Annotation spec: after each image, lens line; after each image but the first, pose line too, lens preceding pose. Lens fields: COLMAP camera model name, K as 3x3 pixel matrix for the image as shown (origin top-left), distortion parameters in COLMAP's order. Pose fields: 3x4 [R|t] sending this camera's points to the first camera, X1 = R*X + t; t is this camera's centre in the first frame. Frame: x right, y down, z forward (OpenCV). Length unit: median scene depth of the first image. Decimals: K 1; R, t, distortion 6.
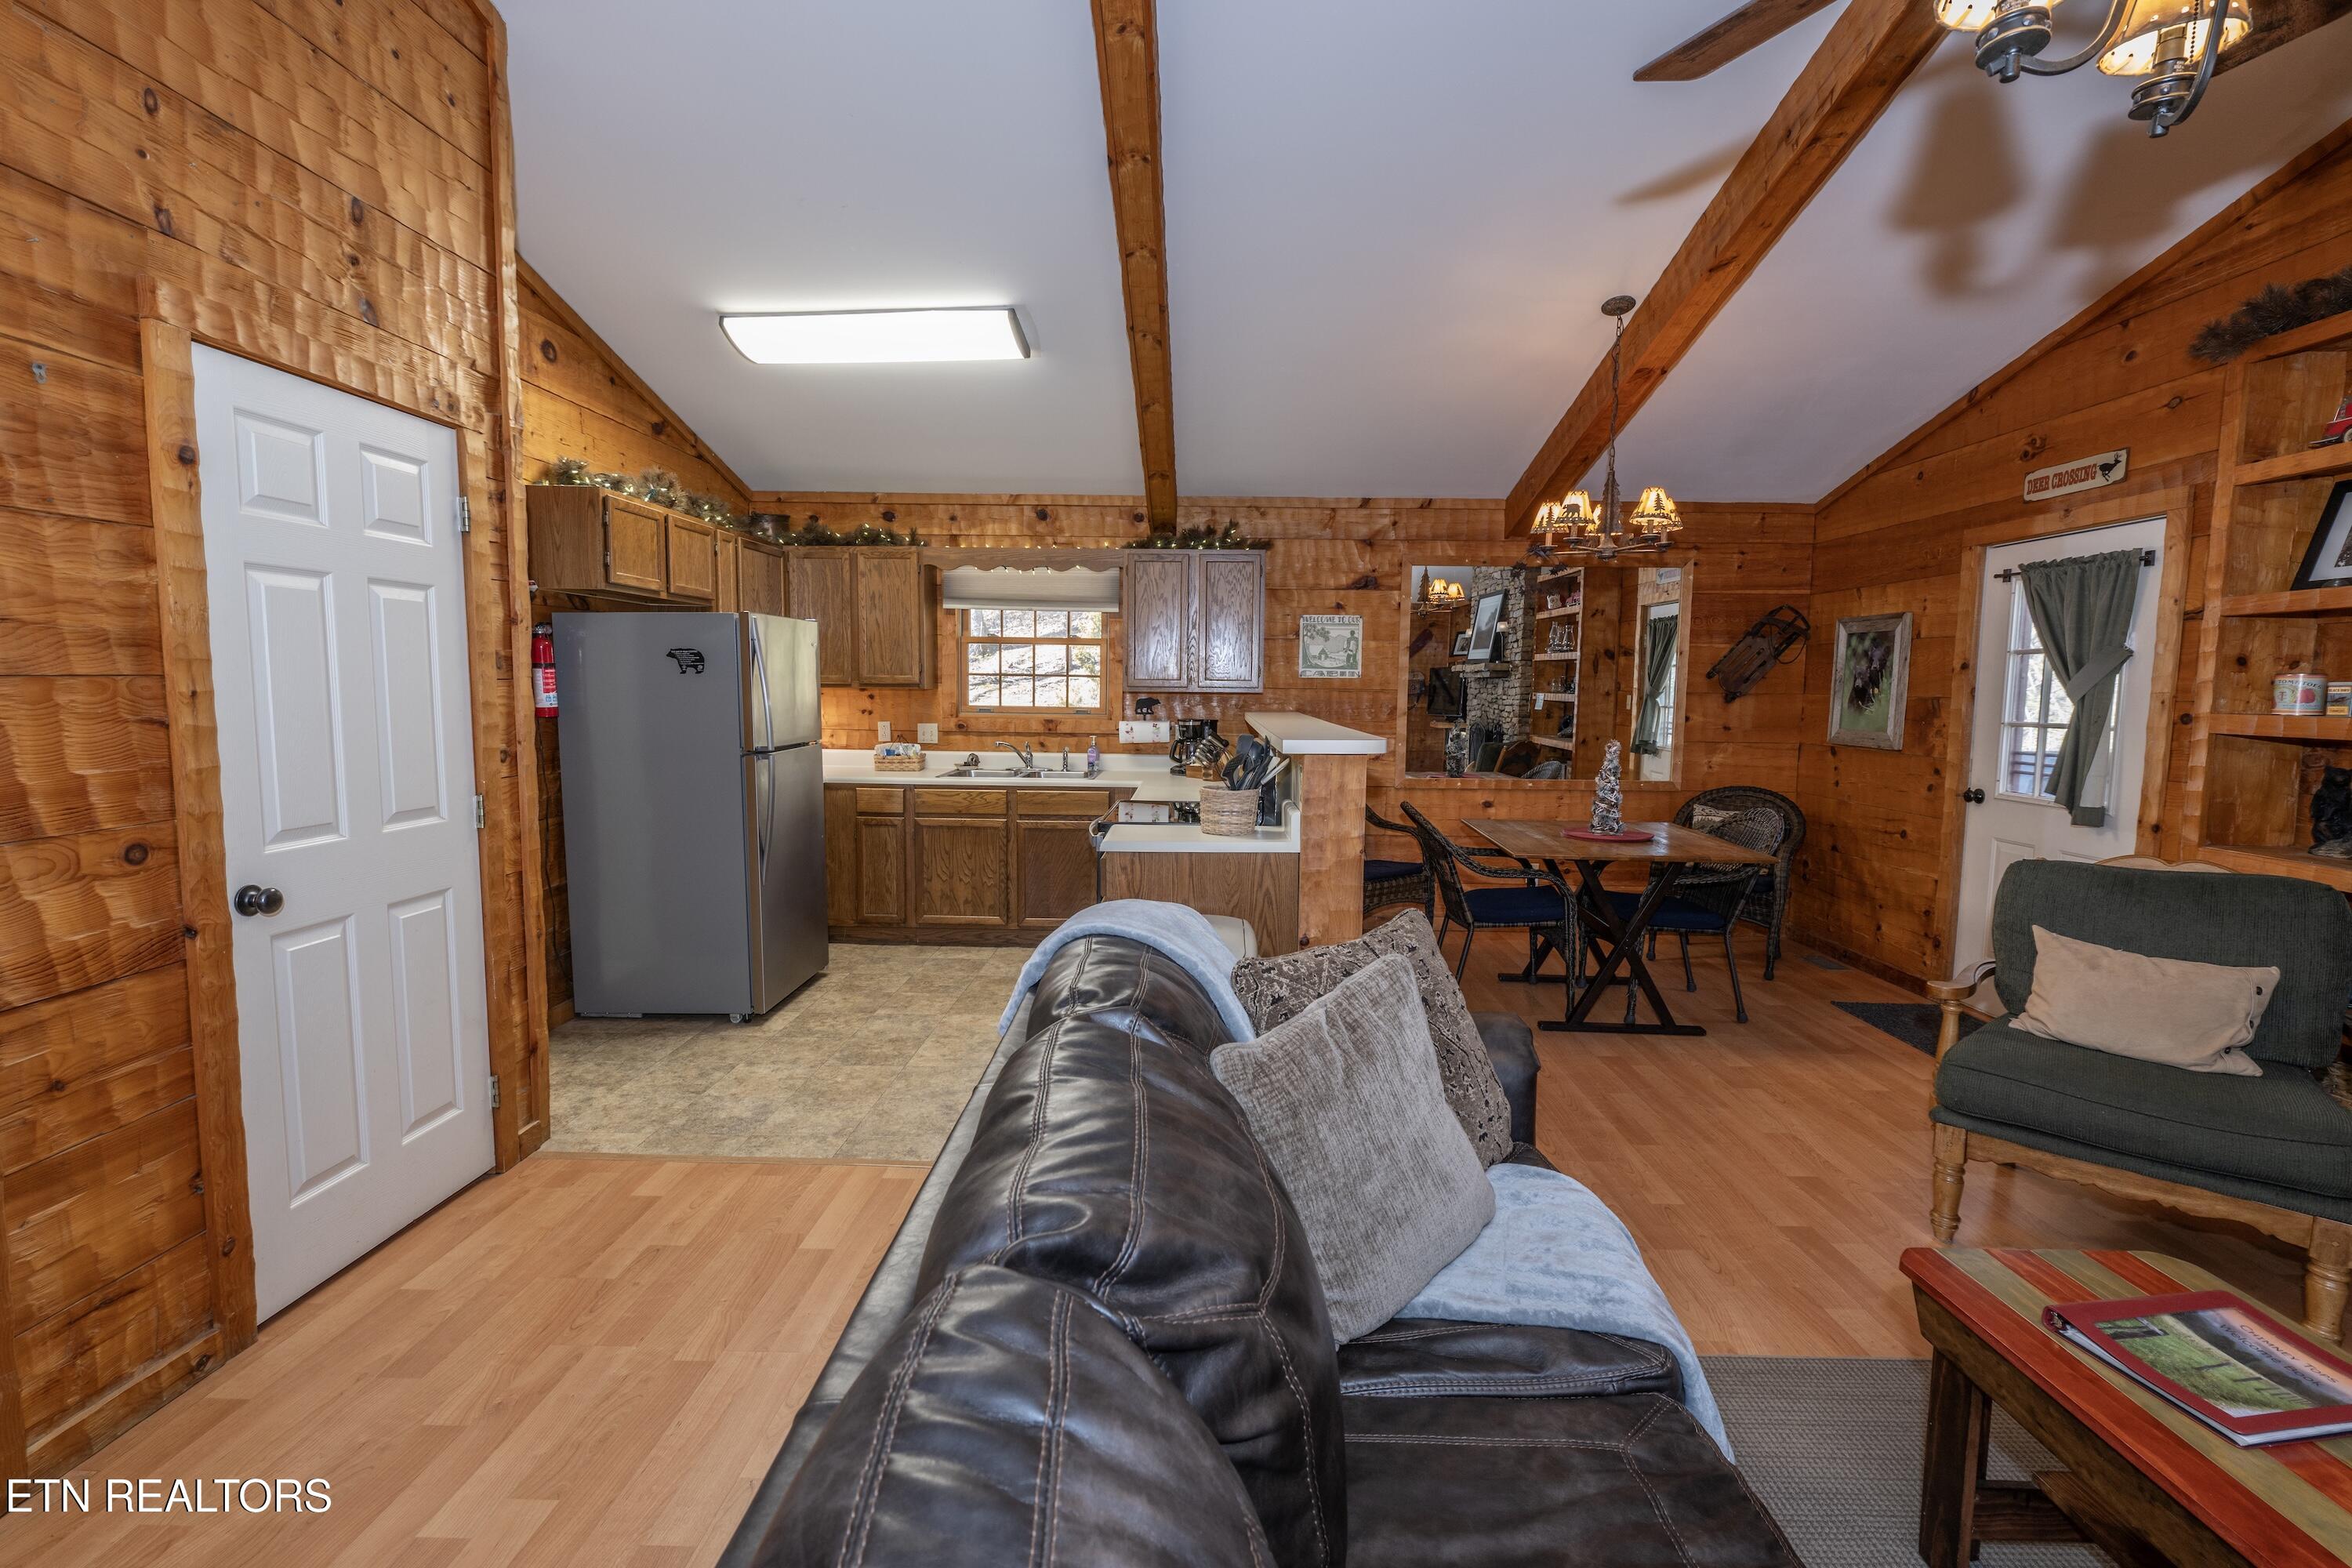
lens RADIAL K [[1077.7, 0, 1176.0], [0, 1077.7, 784.0], [0, 0, 1]] dist [0.001137, 0.000390]
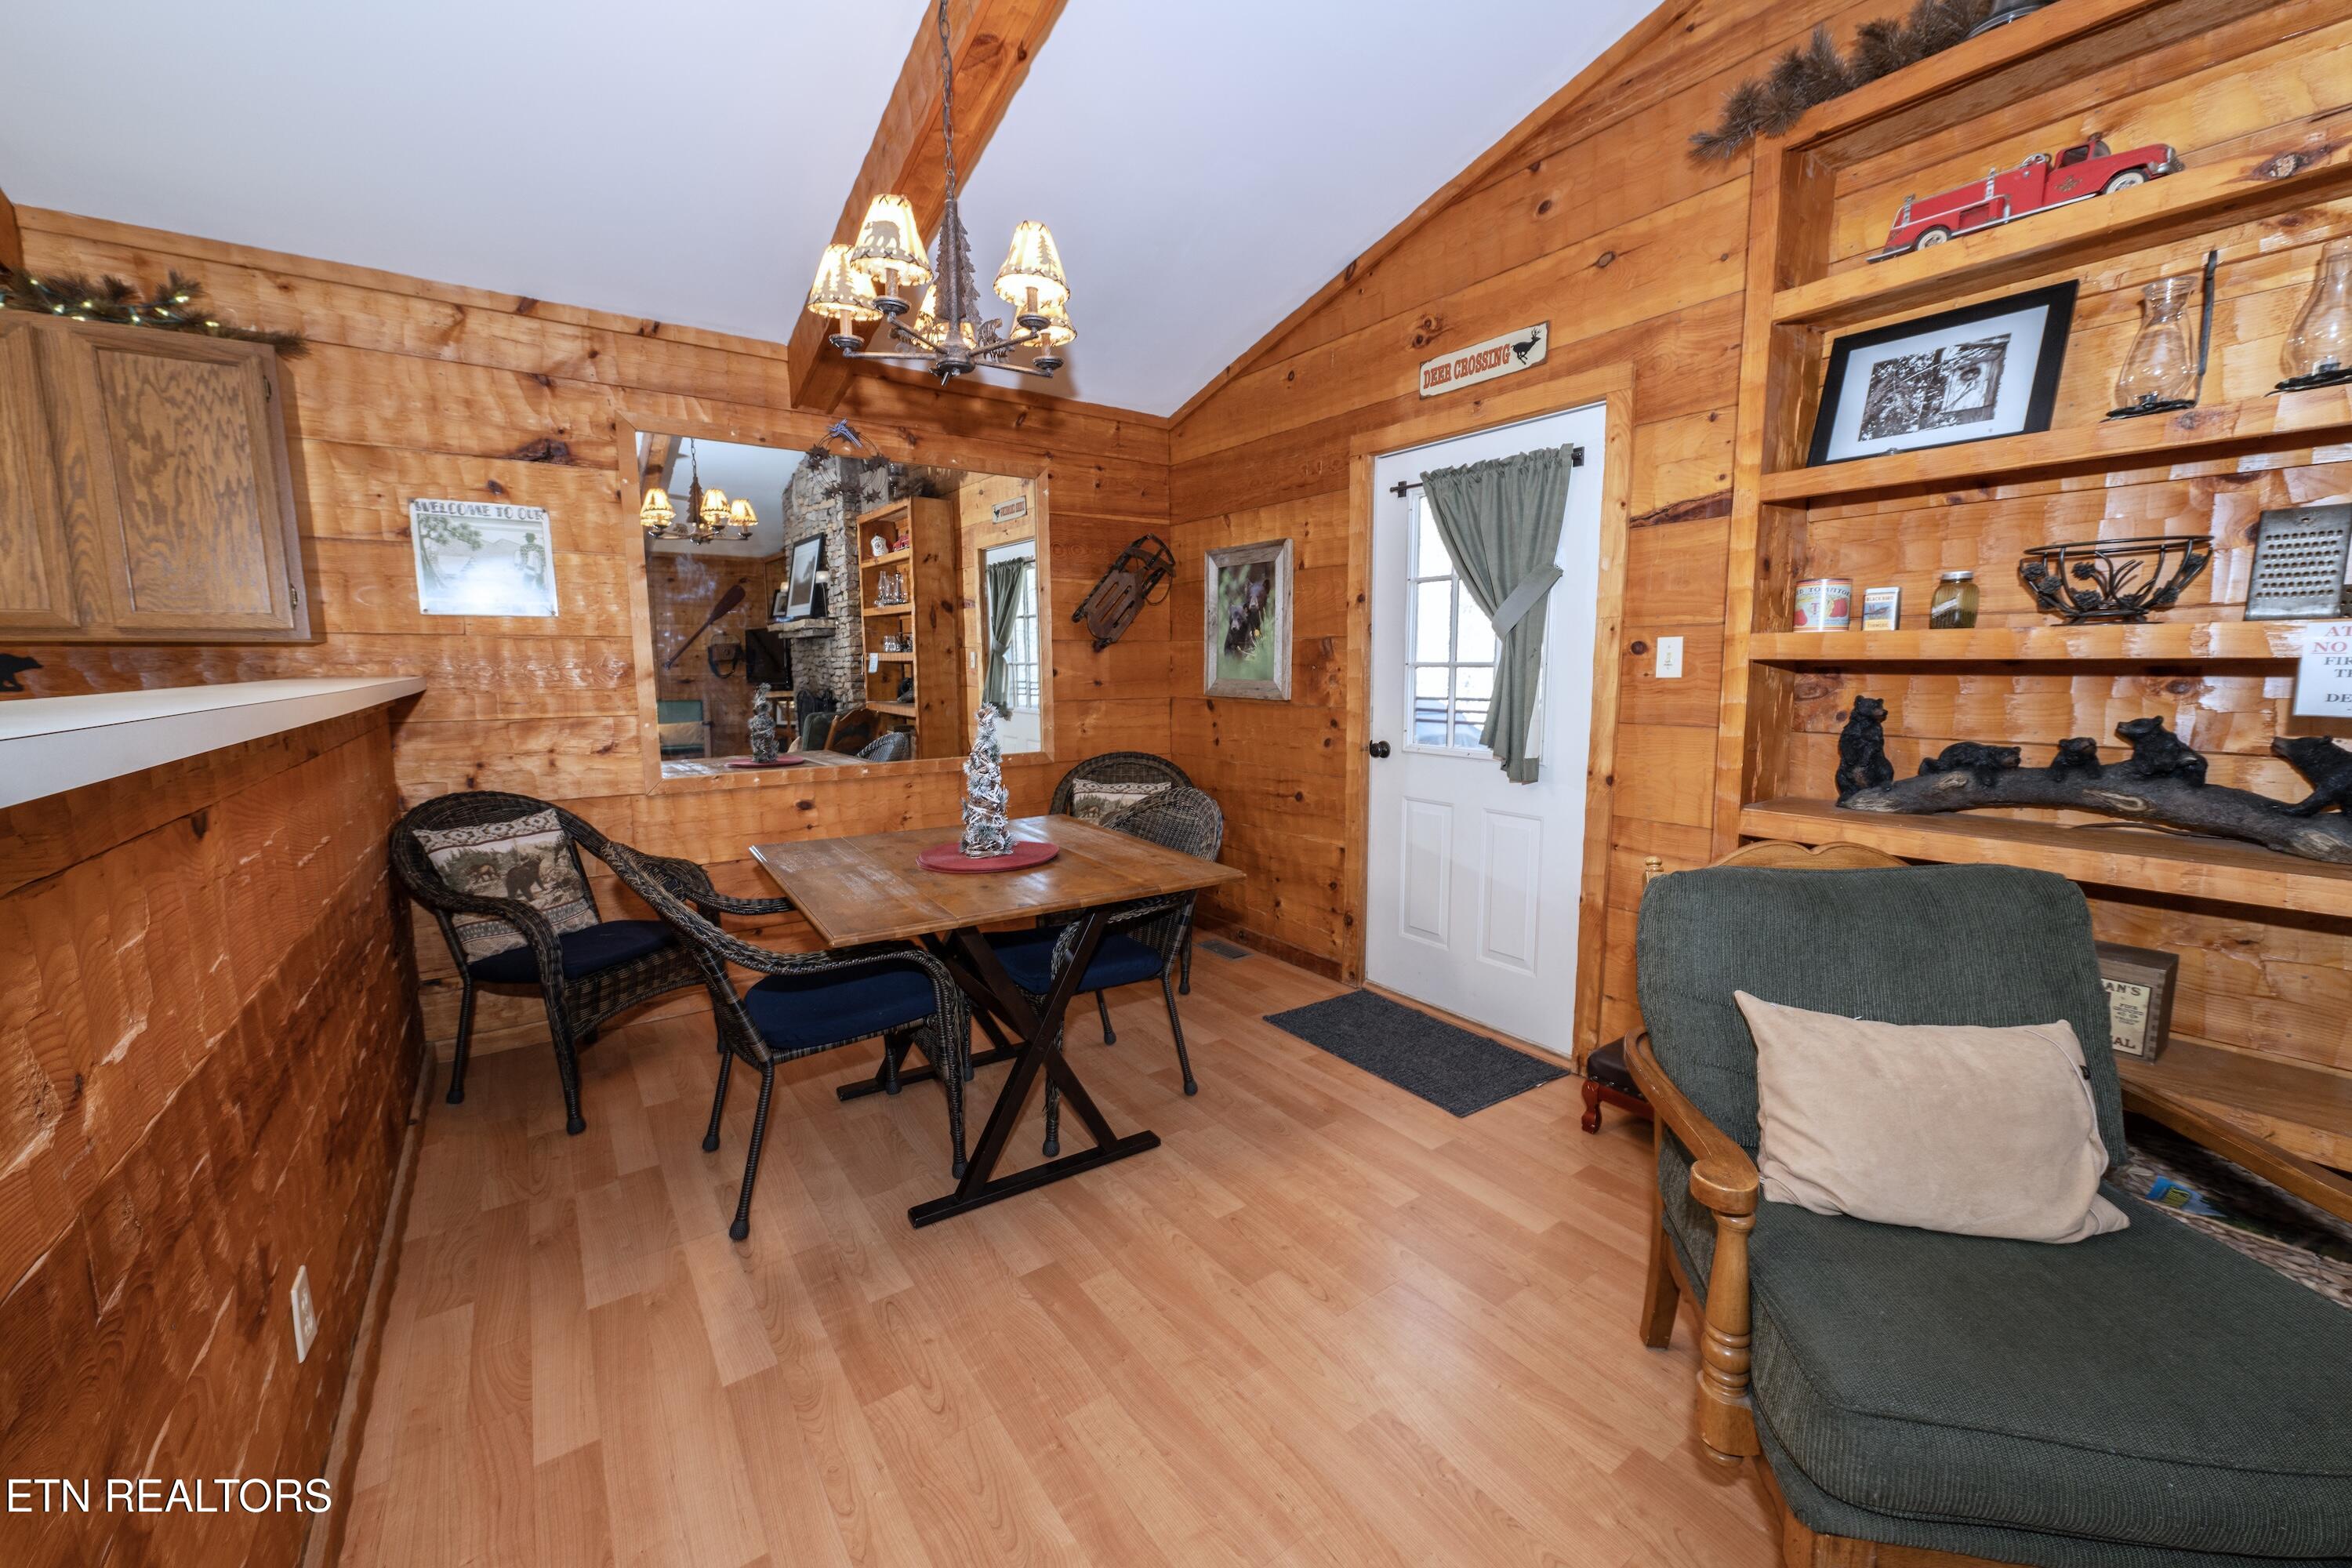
lens RADIAL K [[920.2, 0, 1195.3], [0, 920.2, 779.7], [0, 0, 1]] dist [-0.000412, -0.000074]
pose [[0.794315, -0.093319, 0.600296, 0.150655], [0.070031, 0.995610, 0.062106, -0.017860], [-0.603456, -0.007293, 0.797363, 0.423516]]
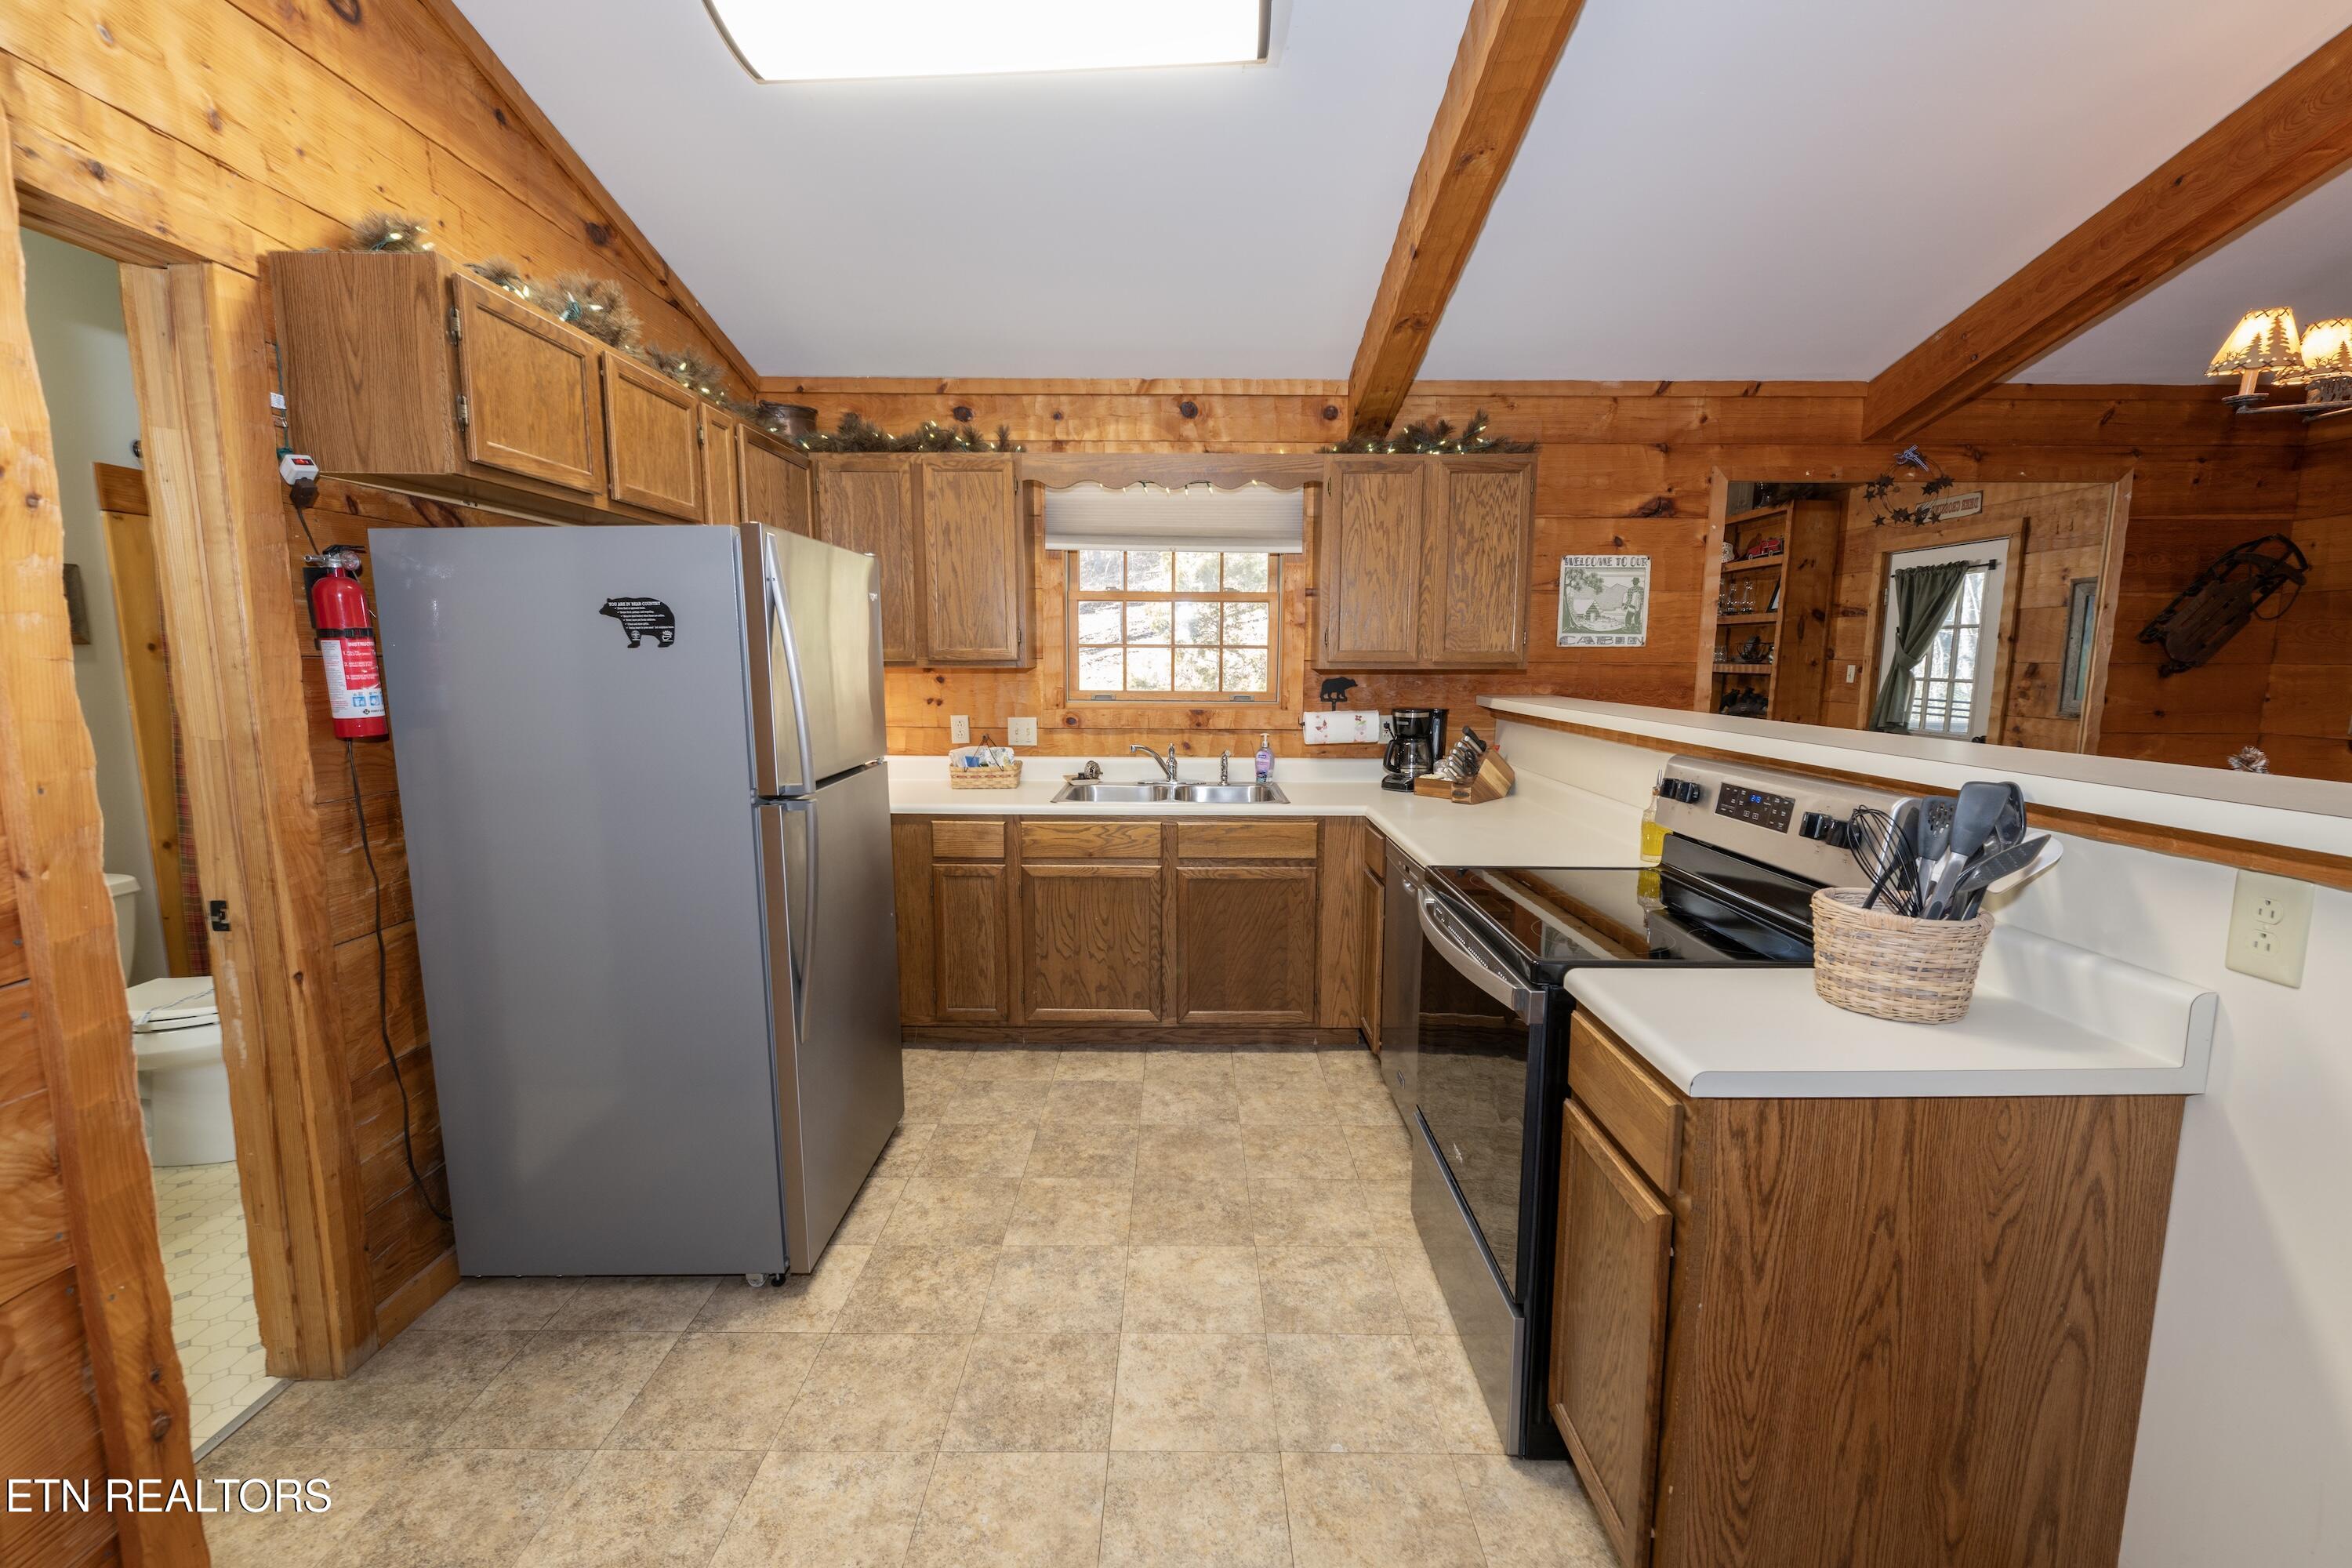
lens RADIAL K [[979.7, 0, 1172.3], [0, 979.7, 787.1], [0, 0, 1]] dist [-0.000083, -0.000294]
pose [[0.999779, -0.011143, 0.017854, -0.160097], [0.010389, 0.999074, 0.041749, -0.040122], [-0.018303, -0.041554, 0.998969, 0.400923]]
